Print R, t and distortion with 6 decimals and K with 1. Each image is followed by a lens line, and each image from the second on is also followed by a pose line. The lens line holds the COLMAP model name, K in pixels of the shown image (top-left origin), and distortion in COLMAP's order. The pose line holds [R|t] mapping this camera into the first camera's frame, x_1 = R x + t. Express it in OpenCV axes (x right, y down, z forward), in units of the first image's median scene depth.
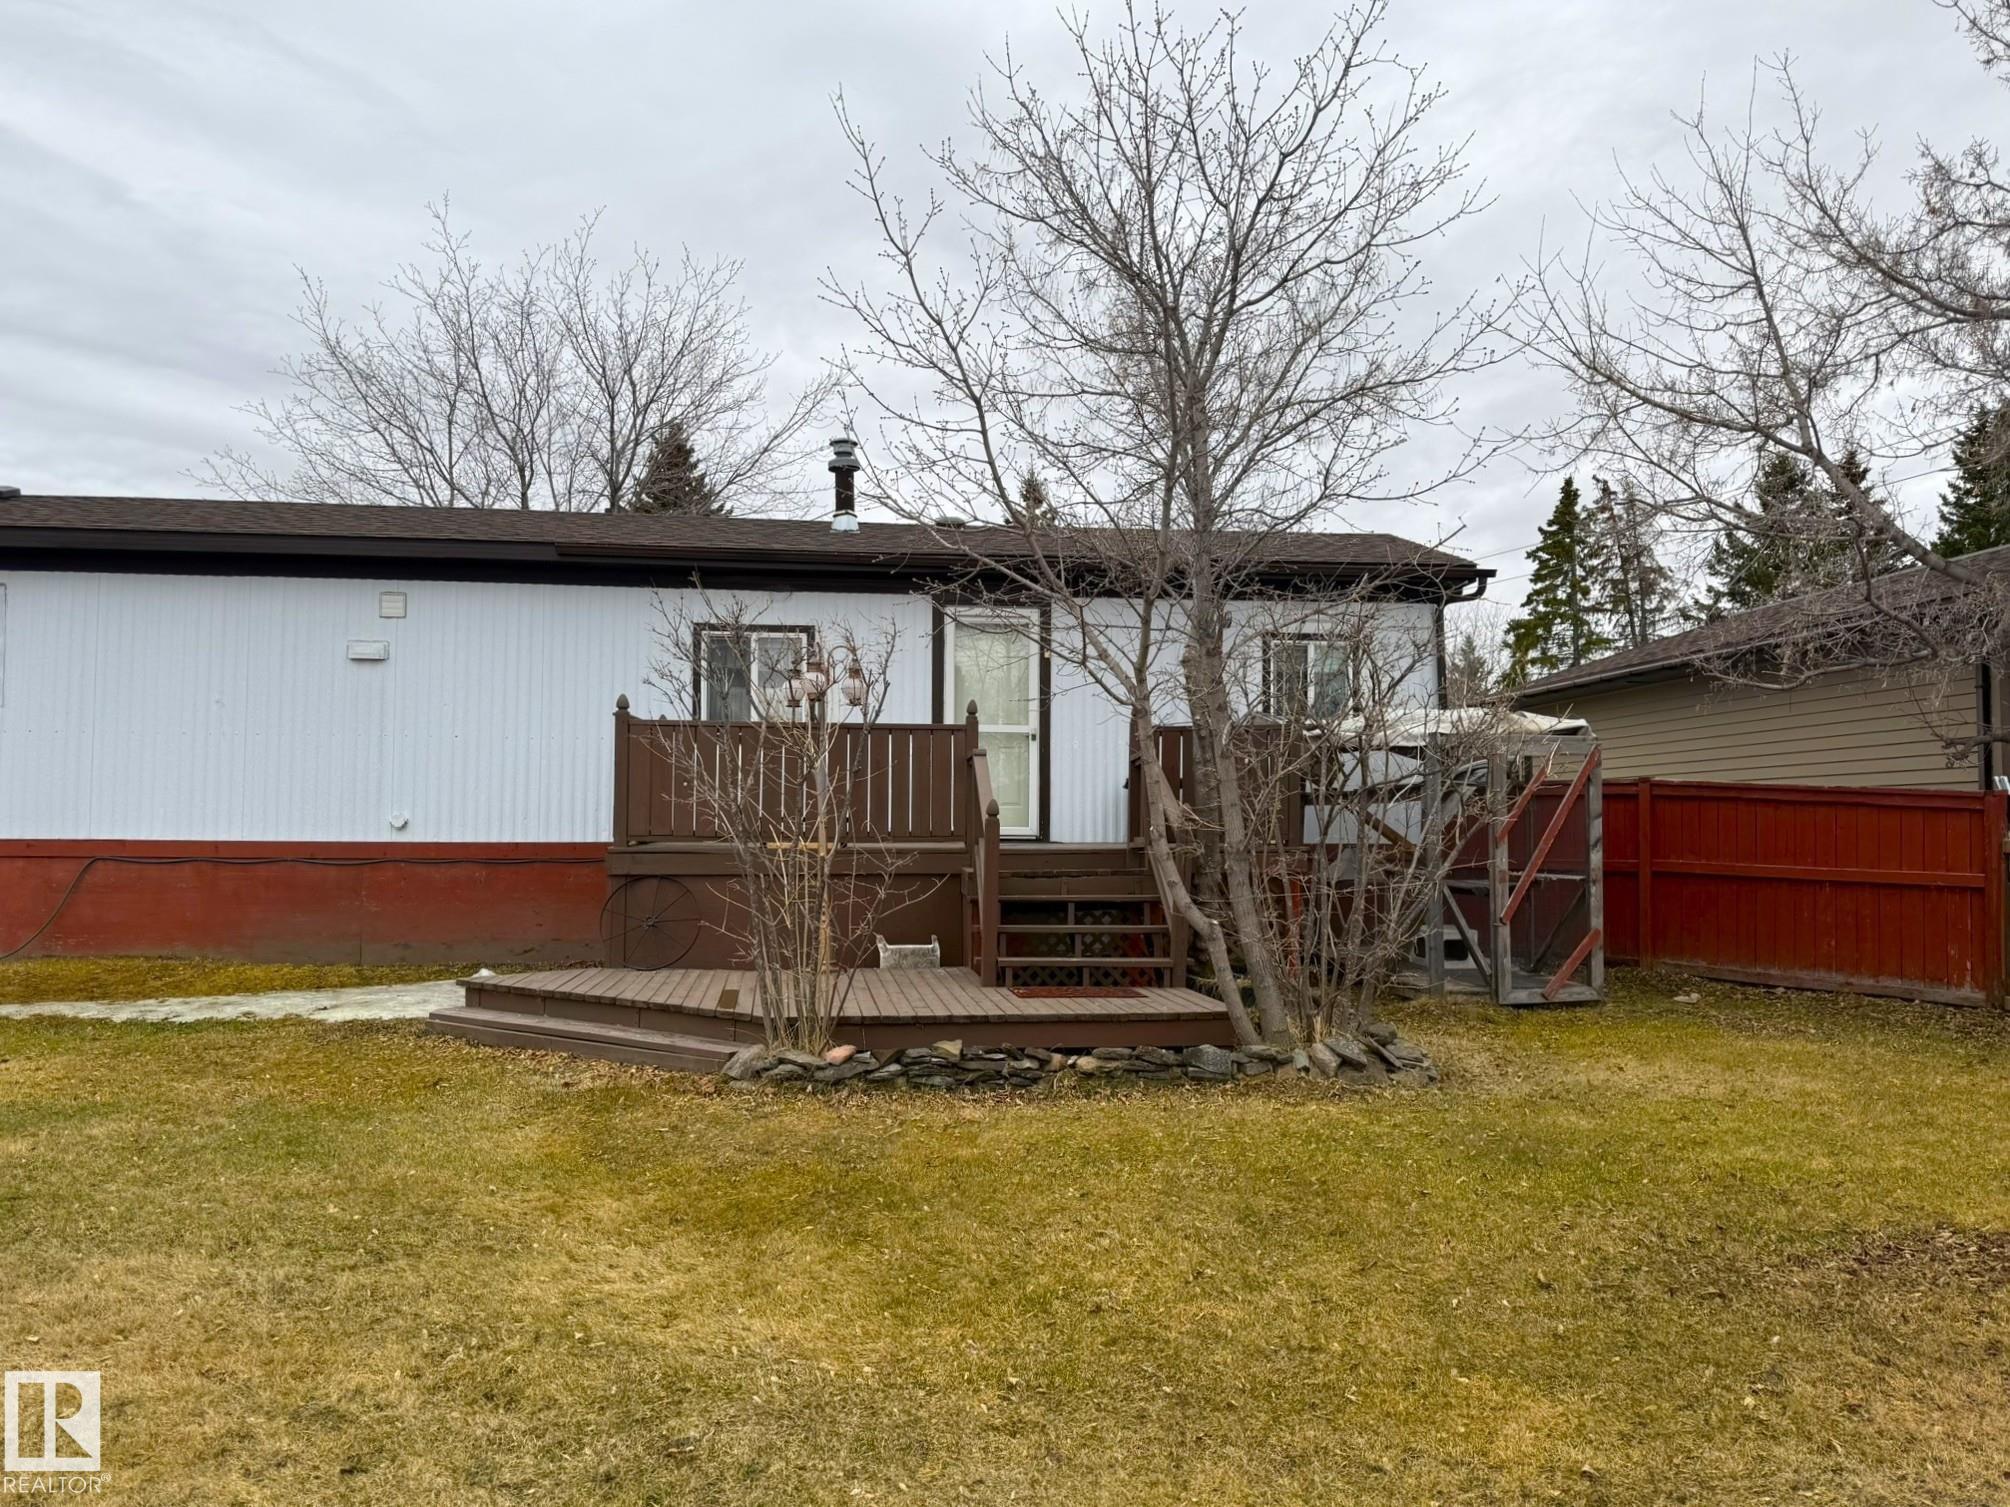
lens RADIAL K [[1412.6, 0, 1002.3], [0, 1412.6, 762.2], [0, 0, 1]] dist [0.170475, -0.329982]
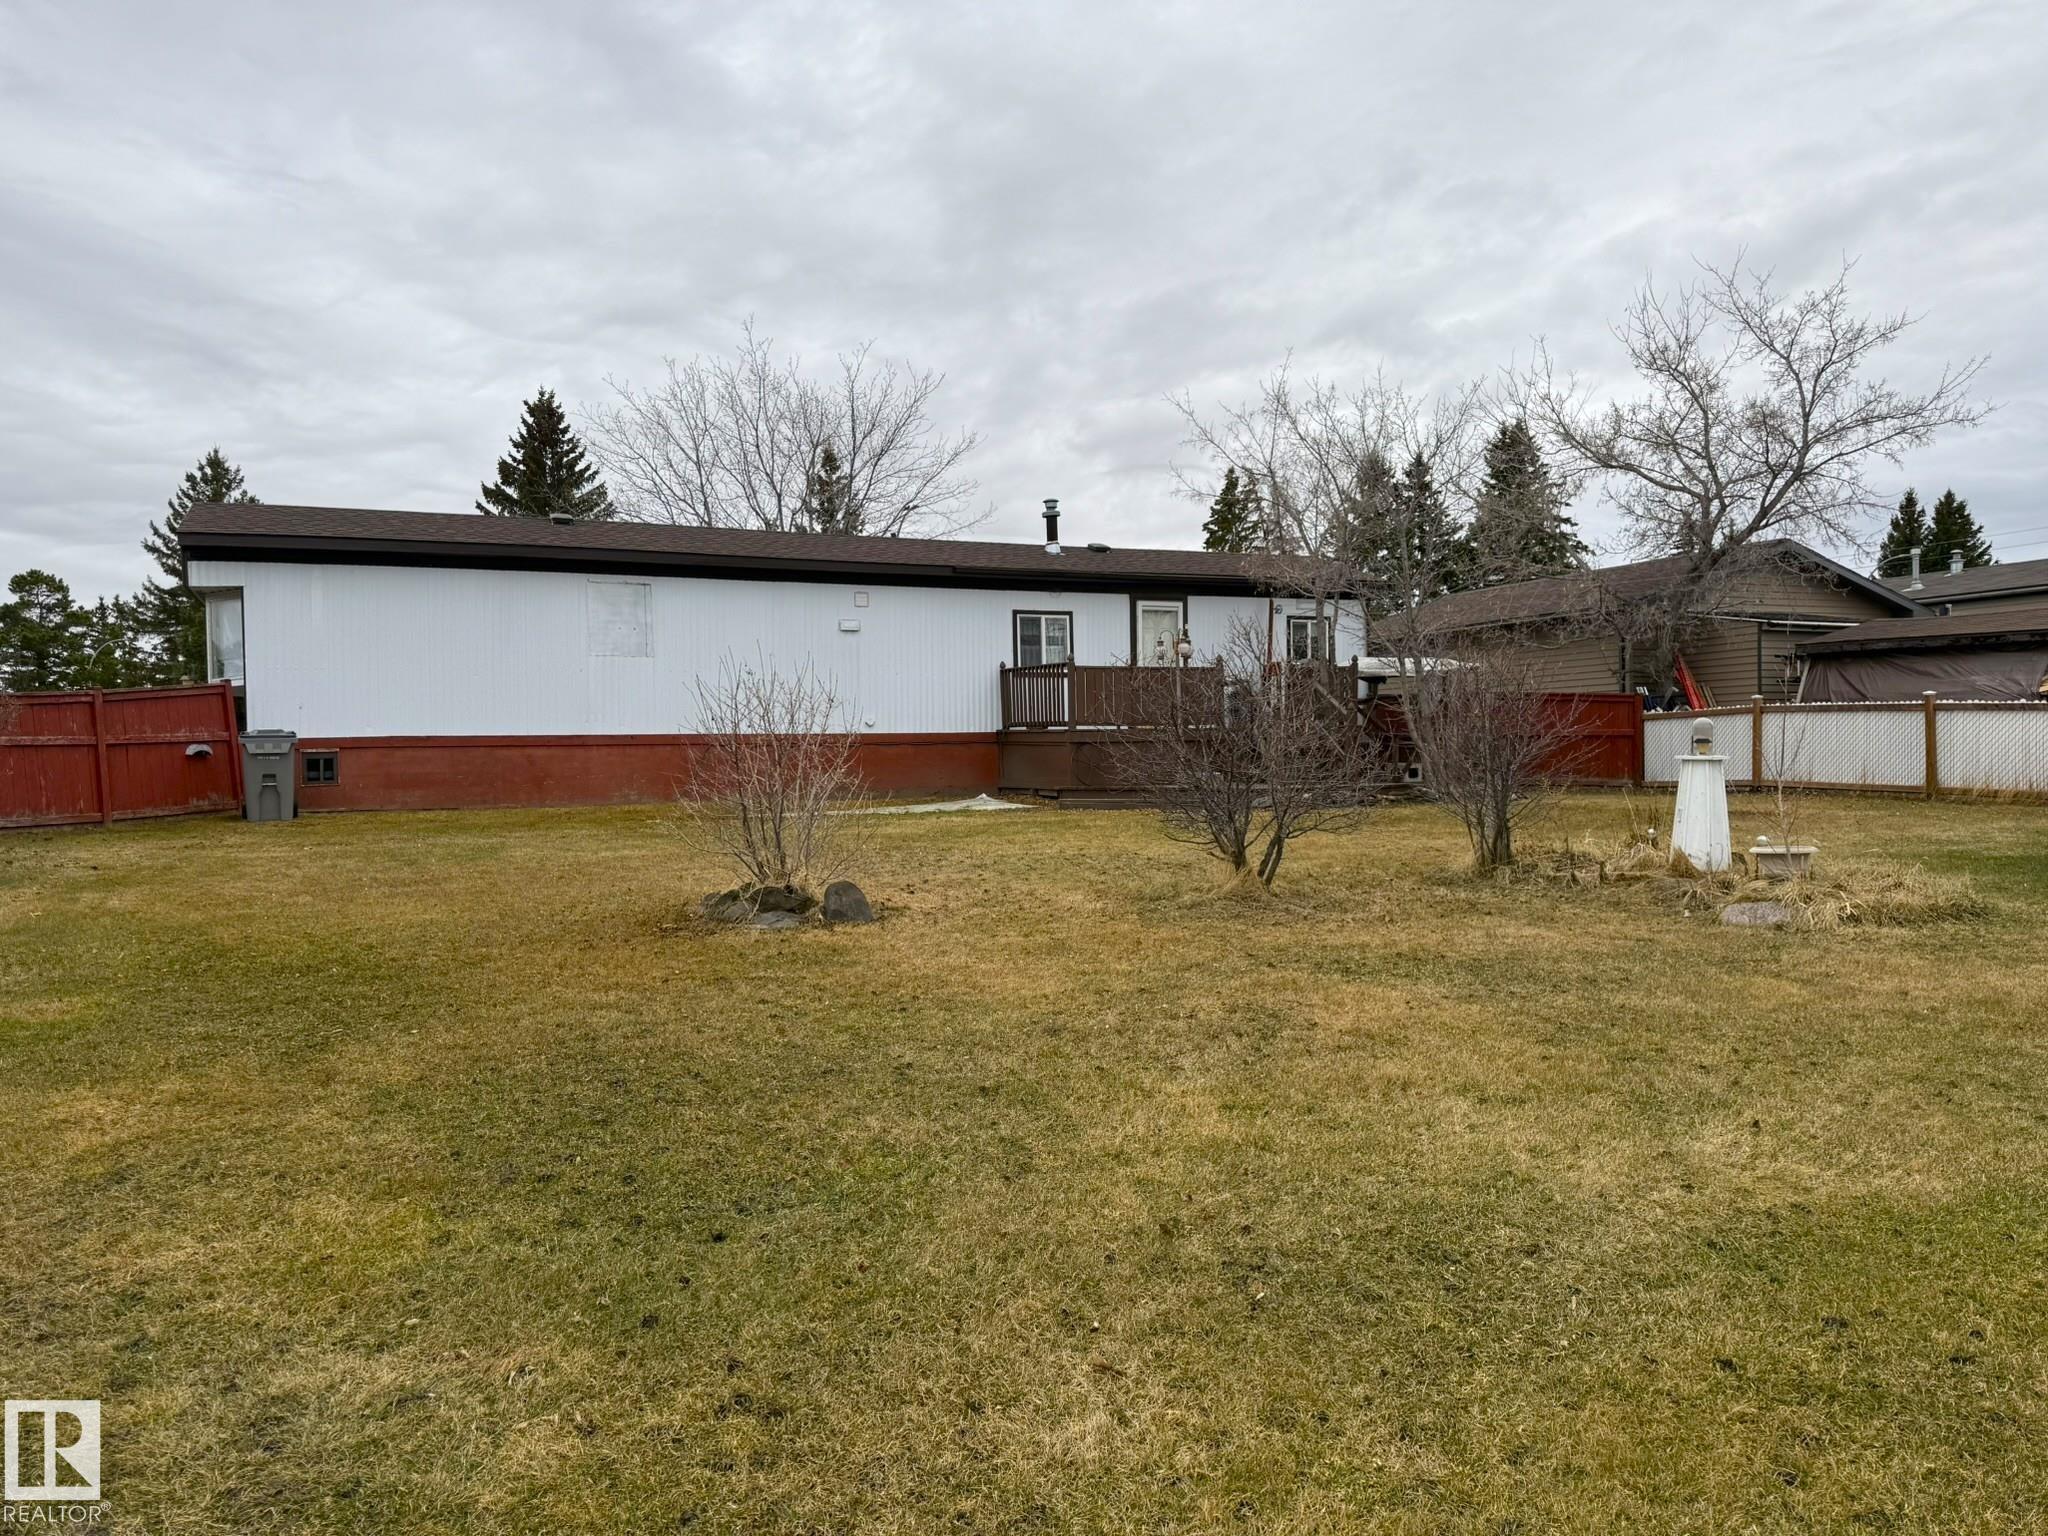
lens RADIAL K [[1439.3, 0, 1021.2], [0, 1439.3, 776.9], [0, 0, 1]] dist [0.170475, -0.329982]
pose [[0.947888, -0.027229, 0.317439, -0.711101], [0.008555, 0.998157, 0.060075, 0.002902], [-0.318490, -0.054229, 0.946374, -0.662271]]
